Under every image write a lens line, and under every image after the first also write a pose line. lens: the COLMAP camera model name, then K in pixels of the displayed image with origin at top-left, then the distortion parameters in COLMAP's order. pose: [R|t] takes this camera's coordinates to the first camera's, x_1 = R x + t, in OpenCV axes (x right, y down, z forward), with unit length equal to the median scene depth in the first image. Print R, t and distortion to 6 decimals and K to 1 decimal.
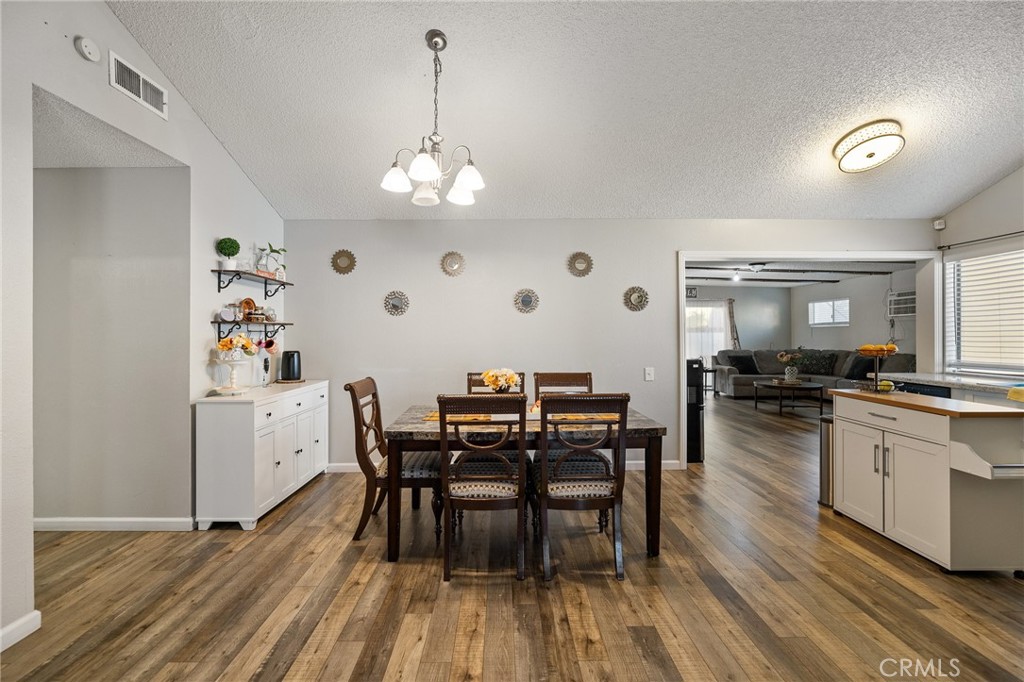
lens RADIAL K [[432.0, 0, 502.3], [0, 432.0, 332.9], [0, 0, 1]] dist [-0.000970, 0.000290]
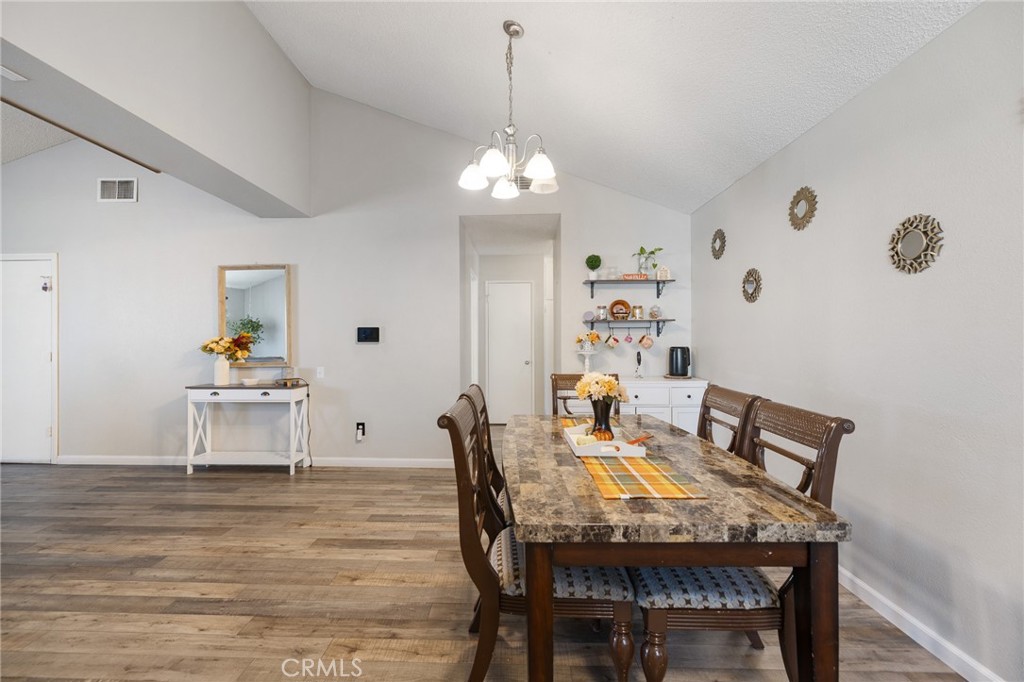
lens RADIAL K [[432.0, 0, 499.3], [0, 432.0, 340.9], [0, 0, 1]] dist [-0.000970, 0.000290]
pose [[-0.045711, 0.009058, -0.998914, 0.540607], [0.009516, 0.999917, 0.008632, 0.016050], [0.998909, -0.009111, -0.045794, 0.657694]]
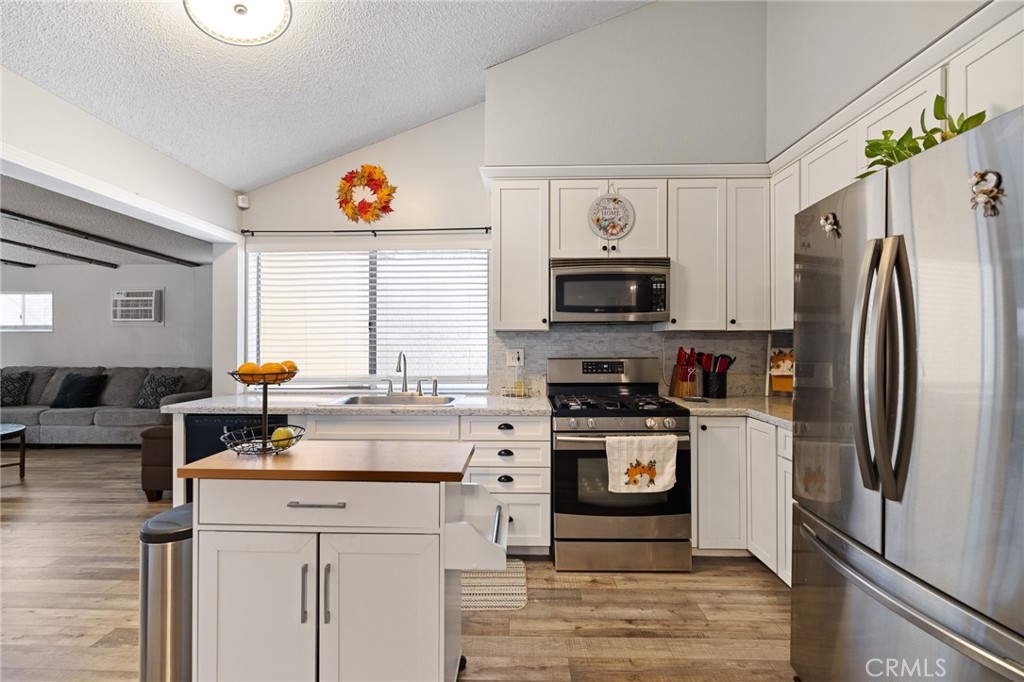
lens RADIAL K [[432.0, 0, 507.7], [0, 432.0, 344.0], [0, 0, 1]] dist [-0.000970, 0.000290]
pose [[0.027656, 0.003423, 0.999612, 0.272064], [-0.006487, 0.999974, -0.003245, 0.004508], [-0.999596, -0.006395, 0.027678, 0.541267]]
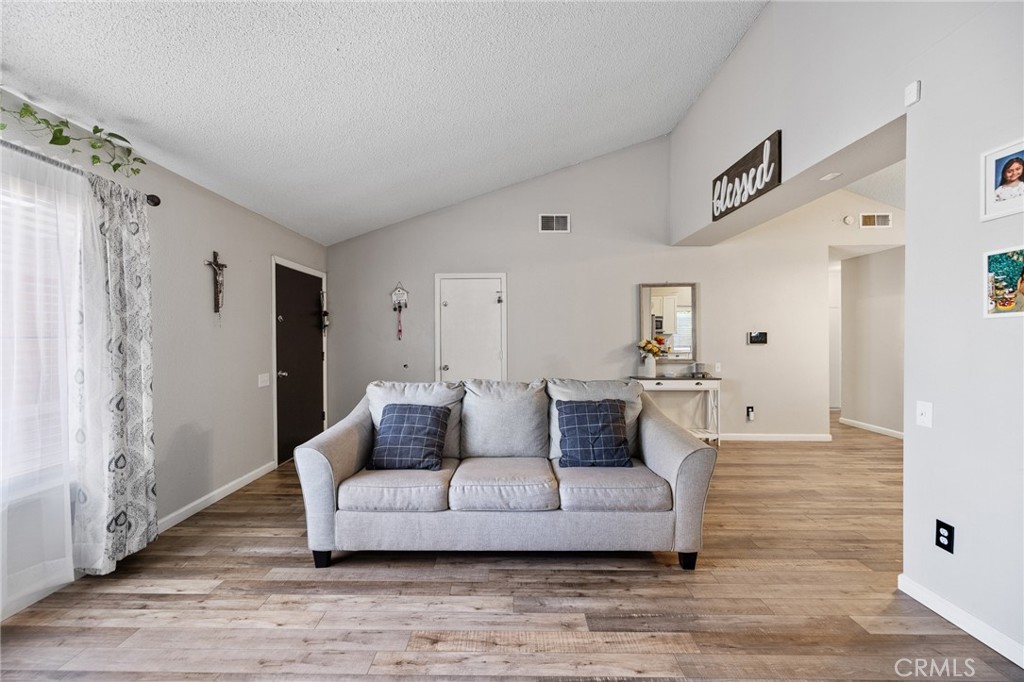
lens RADIAL K [[432.0, 0, 504.3], [0, 432.0, 331.1], [0, 0, 1]] dist [-0.000970, 0.000290]
pose [[-0.018446, -0.013124, -0.999744, 0.889231], [0.008166, 0.999879, -0.013277, -0.004259], [0.999796, -0.008409, -0.018337, -0.538267]]
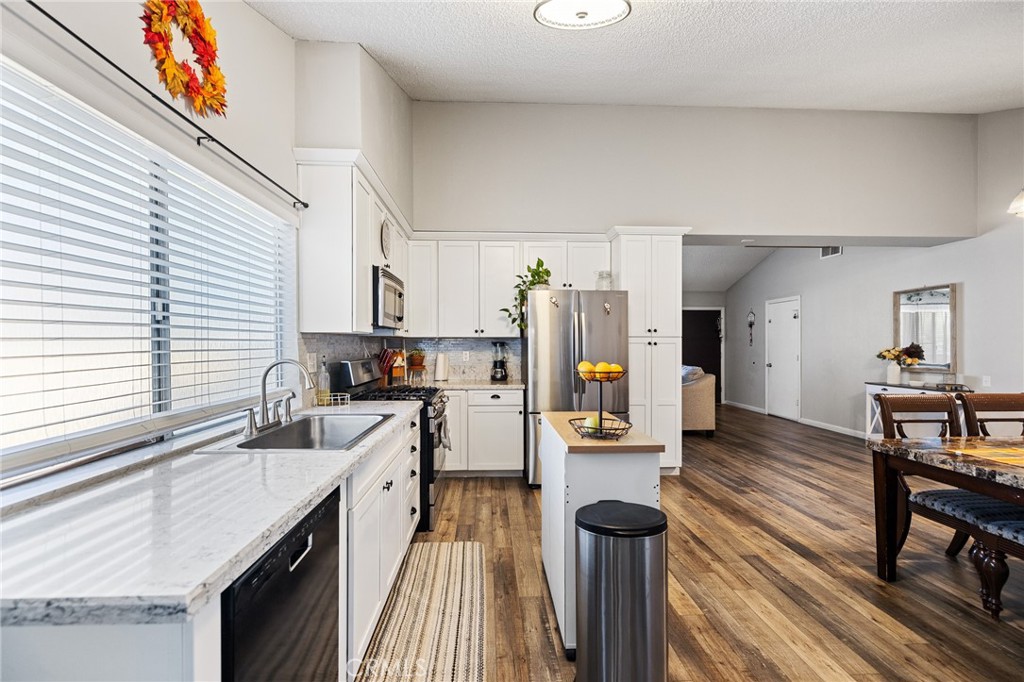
lens RADIAL K [[432.0, 0, 508.3], [0, 432.0, 345.1], [0, 0, 1]] dist [-0.000970, 0.000290]
pose [[-0.999234, 0.003219, -0.038997, 0.806213], [0.003327, 0.999991, -0.002705, 0.002130], [0.038988, -0.002833, -0.999236, 1.277858]]
